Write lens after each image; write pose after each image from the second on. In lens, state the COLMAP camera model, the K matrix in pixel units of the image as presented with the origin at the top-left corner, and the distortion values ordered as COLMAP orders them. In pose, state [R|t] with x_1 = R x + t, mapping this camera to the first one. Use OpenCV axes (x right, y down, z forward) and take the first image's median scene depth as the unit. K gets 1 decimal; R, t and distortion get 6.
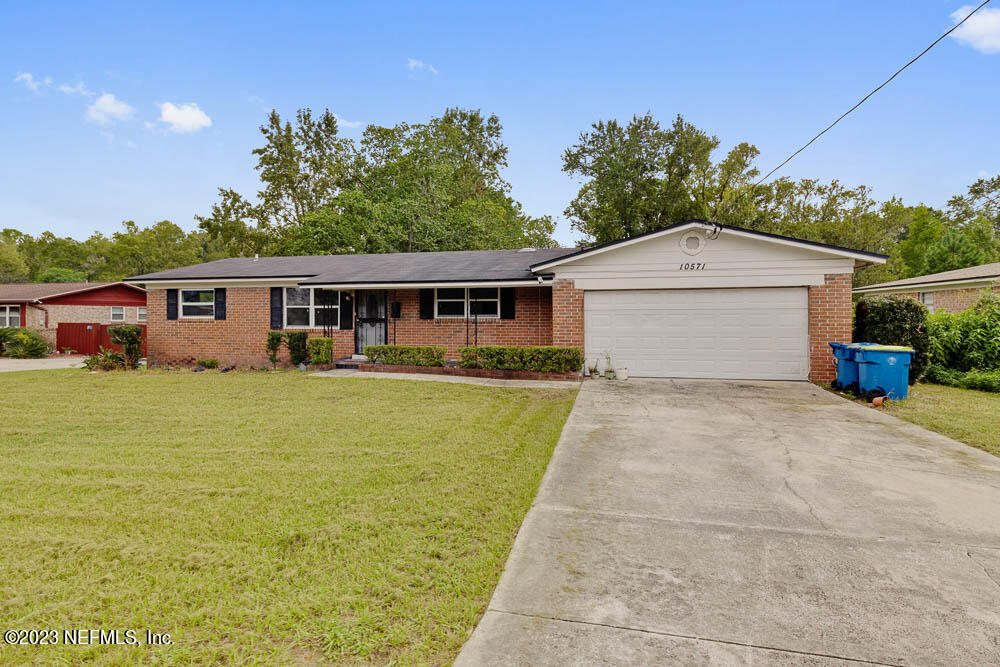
lens RADIAL K [[490.1, 0, 495.7], [0, 490.1, 316.2], [0, 0, 1]] dist [0.004377, -0.000543]
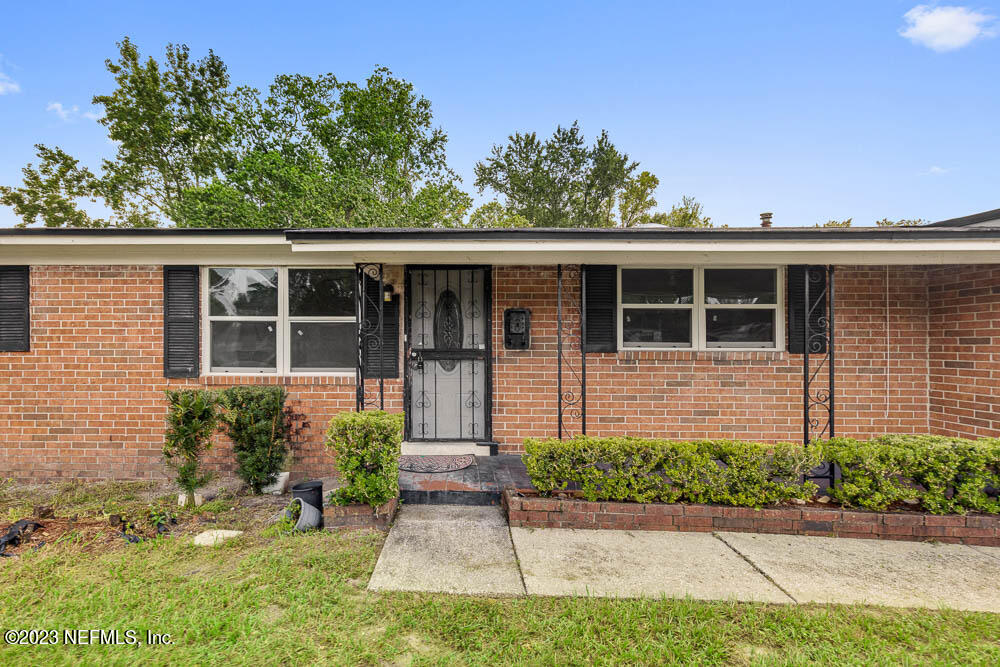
lens RADIAL K [[490.1, 0, 460.8], [0, 490.1, 357.8], [0, 0, 1]] dist [0.004377, -0.000543]
pose [[0.983774, 0.000391, 0.179410, -0.286769], [-0.004959, 0.999675, 0.025013, 0.000983], [-0.179342, -0.025497, 0.983456, 0.558504]]
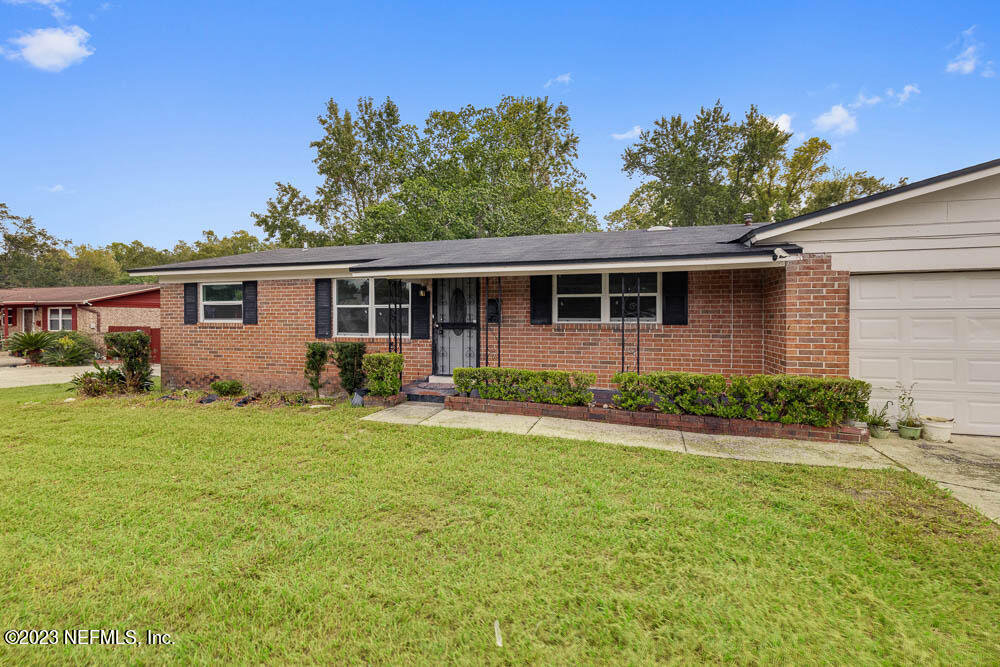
lens RADIAL K [[457.5, 0, 501.1], [0, 457.5, 331.9], [0, 0, 1]] dist [0.004363, 0.000037]
pose [[0.996105, 0.003801, -0.088088, -0.124649], [-0.001439, 0.999638, 0.026869, -0.000266], [0.088158, -0.026638, 0.995750, 0.342194]]
